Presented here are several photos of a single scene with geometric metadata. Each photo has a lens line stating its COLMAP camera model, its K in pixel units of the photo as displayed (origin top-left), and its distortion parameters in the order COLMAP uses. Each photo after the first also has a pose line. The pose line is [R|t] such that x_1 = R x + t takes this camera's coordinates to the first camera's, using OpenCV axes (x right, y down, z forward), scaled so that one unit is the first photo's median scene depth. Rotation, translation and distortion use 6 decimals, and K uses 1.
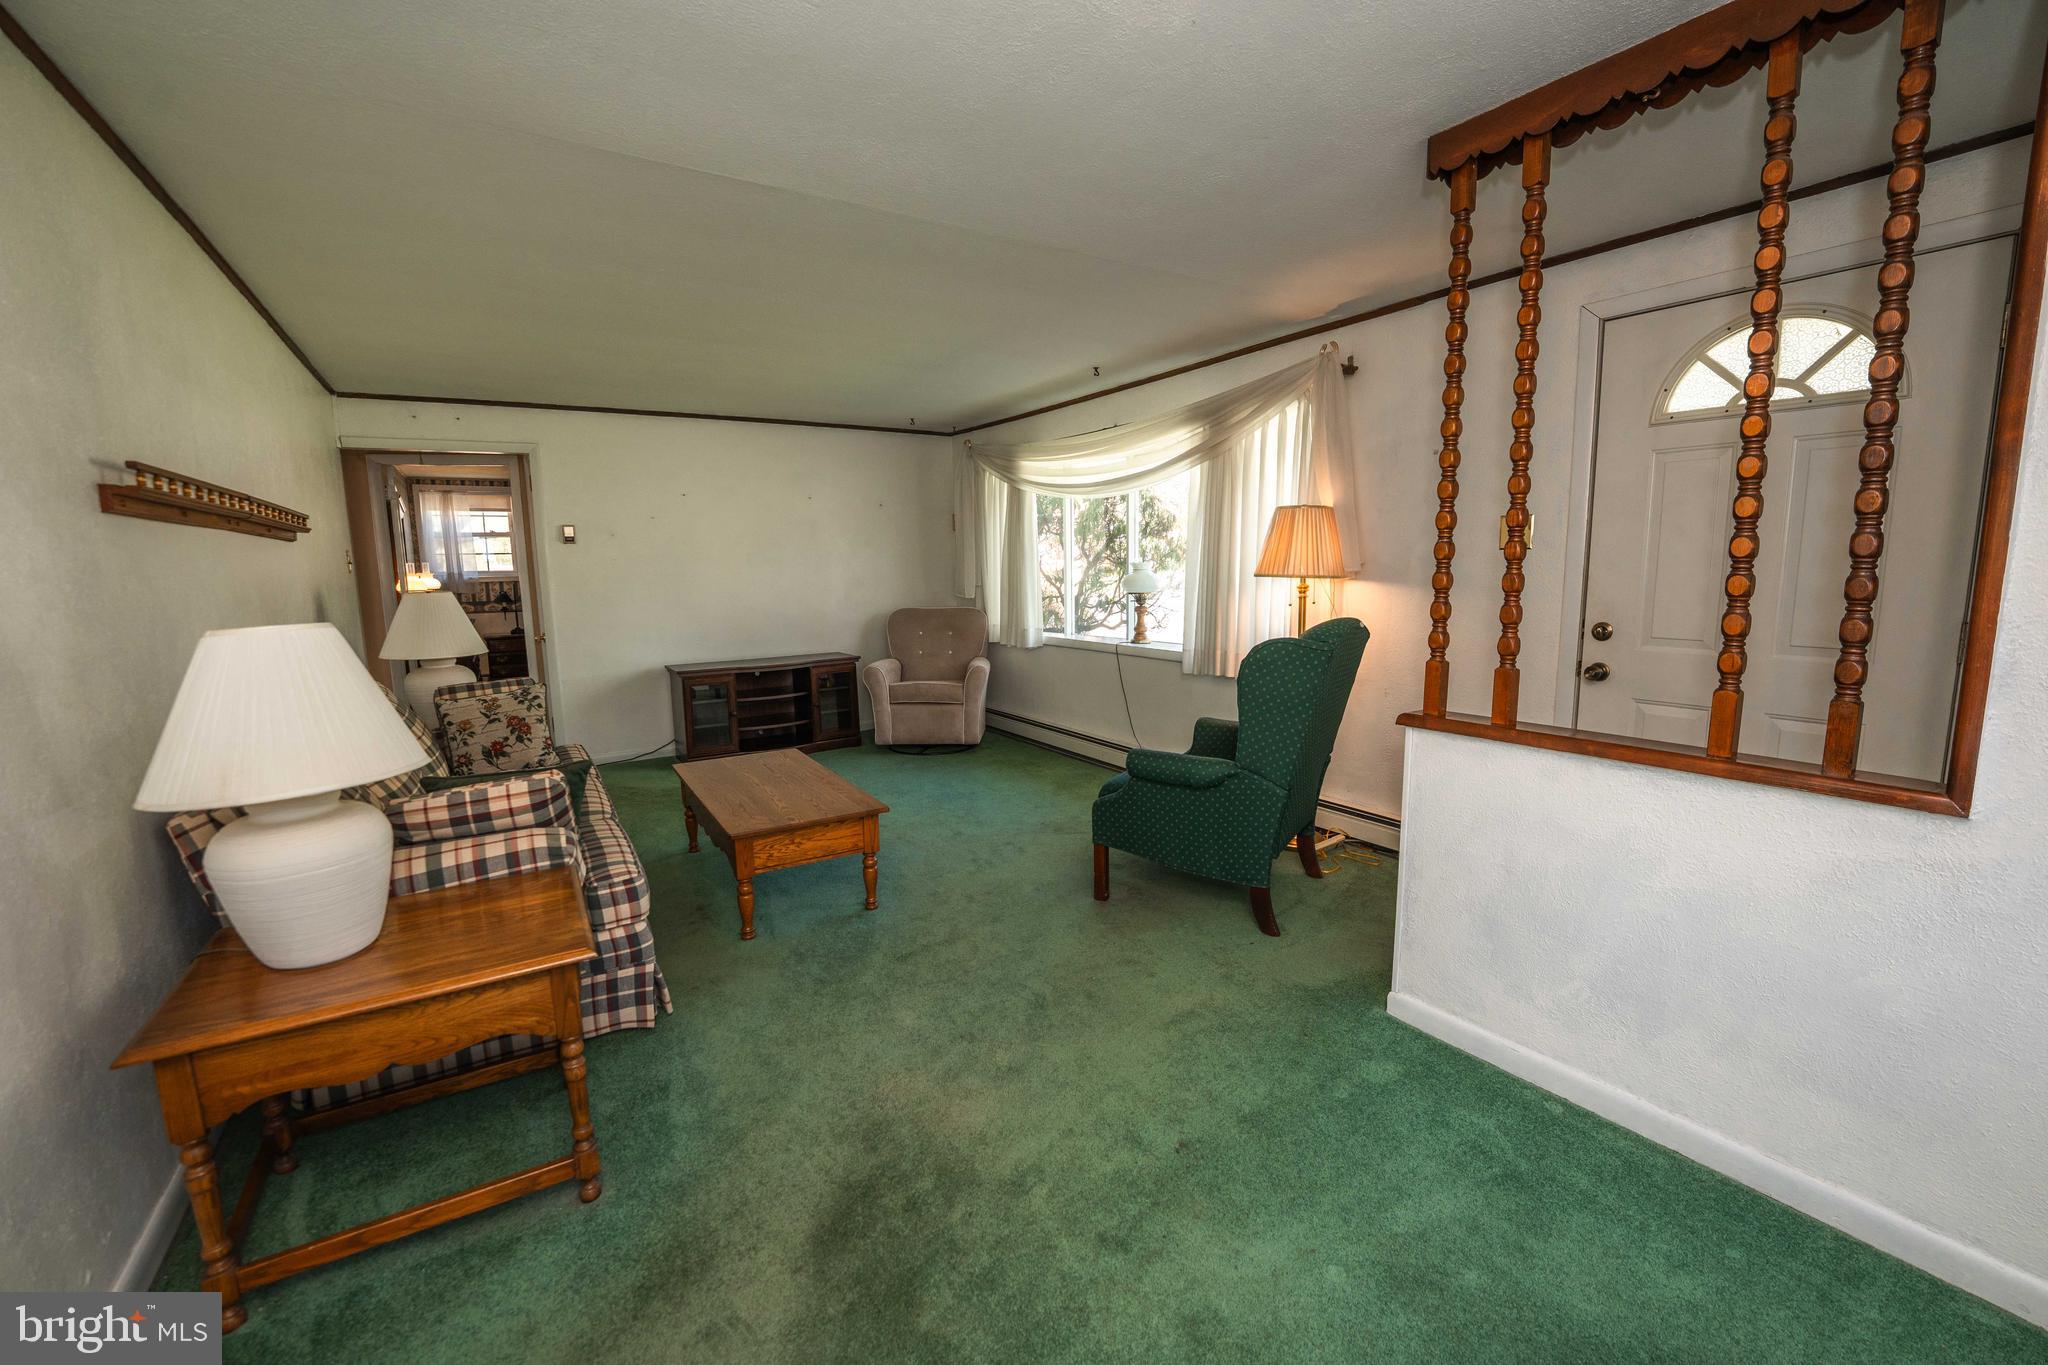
lens RADIAL K [[835.0, 0, 1026.7], [0, 835.0, 689.0], [0, 0, 1]] dist [-0.028986, 0.001628]
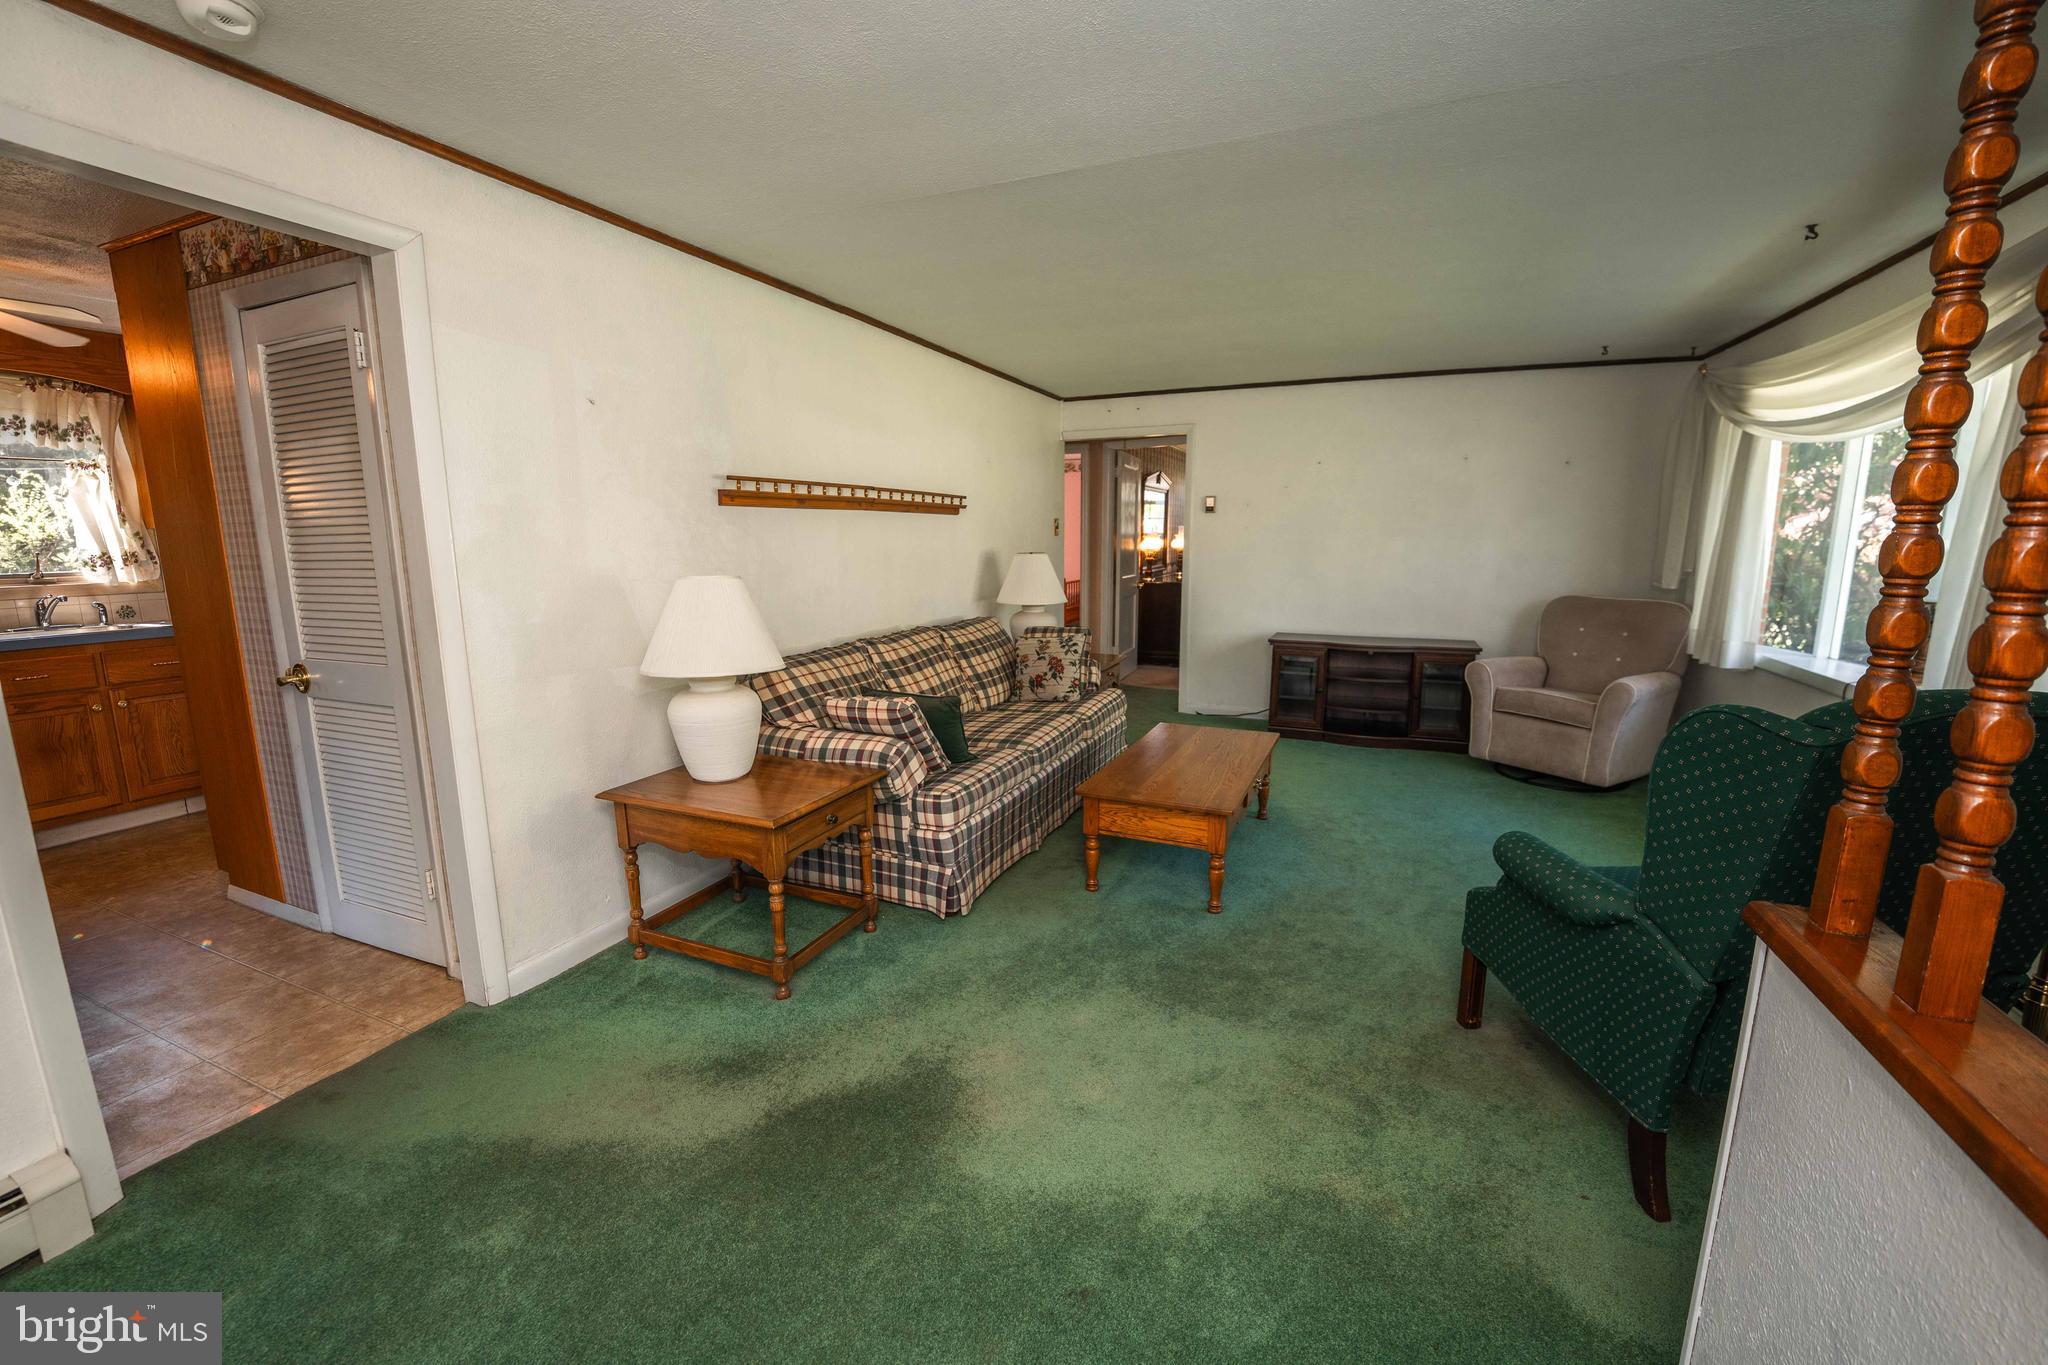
lens RADIAL K [[835.0, 0, 1021.2], [0, 835.0, 688.7], [0, 0, 1]] dist [-0.028986, 0.001628]
pose [[0.549050, 0.168010, -0.818729, 0.409405], [-0.130818, 0.984789, 0.114359, -0.060695], [0.825488, 0.044316, 0.562677, 0.277517]]
